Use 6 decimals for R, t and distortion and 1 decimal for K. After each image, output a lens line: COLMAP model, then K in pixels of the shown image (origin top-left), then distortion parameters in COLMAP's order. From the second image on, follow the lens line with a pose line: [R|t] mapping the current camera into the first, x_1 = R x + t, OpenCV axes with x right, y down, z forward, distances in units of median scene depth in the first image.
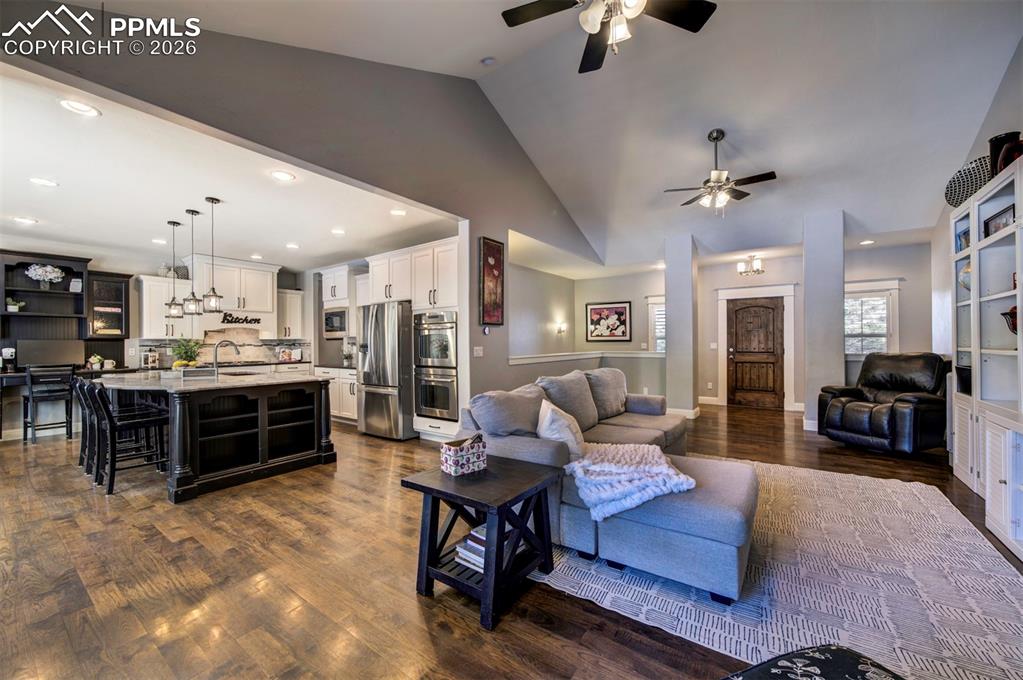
lens RADIAL K [[407.5, 0, 517.0], [0, 407.5, 341.0], [0, 0, 1]] dist [-0.001331, -0.000055]
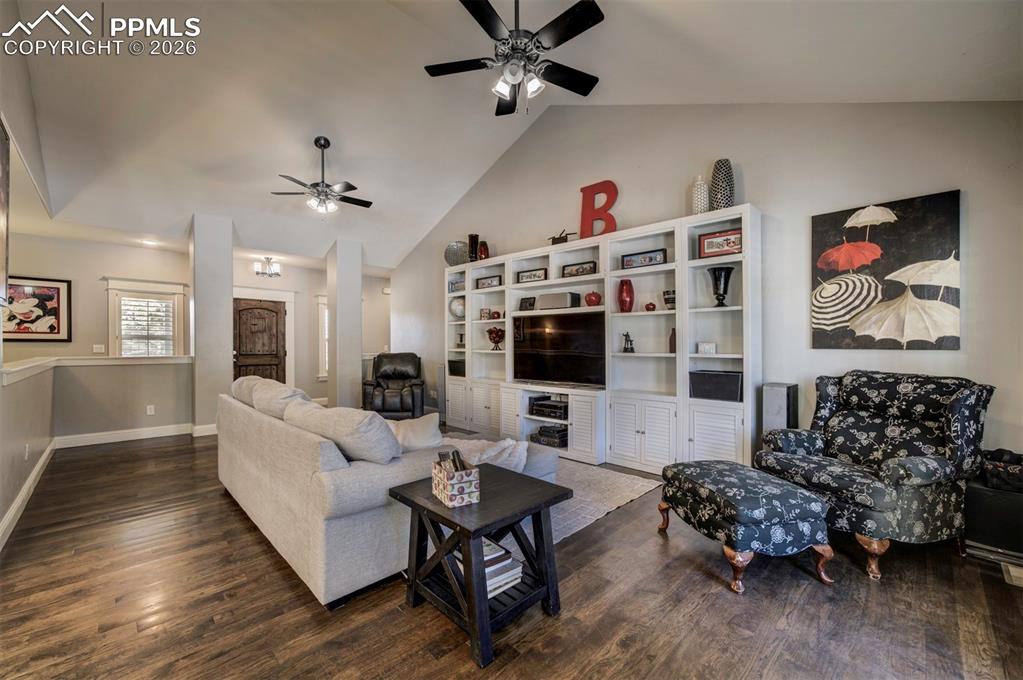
lens RADIAL K [[407.5, 0, 509.0], [0, 407.5, 349.5], [0, 0, 1]] dist [-0.001331, -0.000055]
pose [[0.203612, -0.004984, 0.979039, -0.260298], [-0.011982, 0.999899, 0.007582, 0.000035], [-0.978978, -0.013275, 0.203532, 0.206058]]
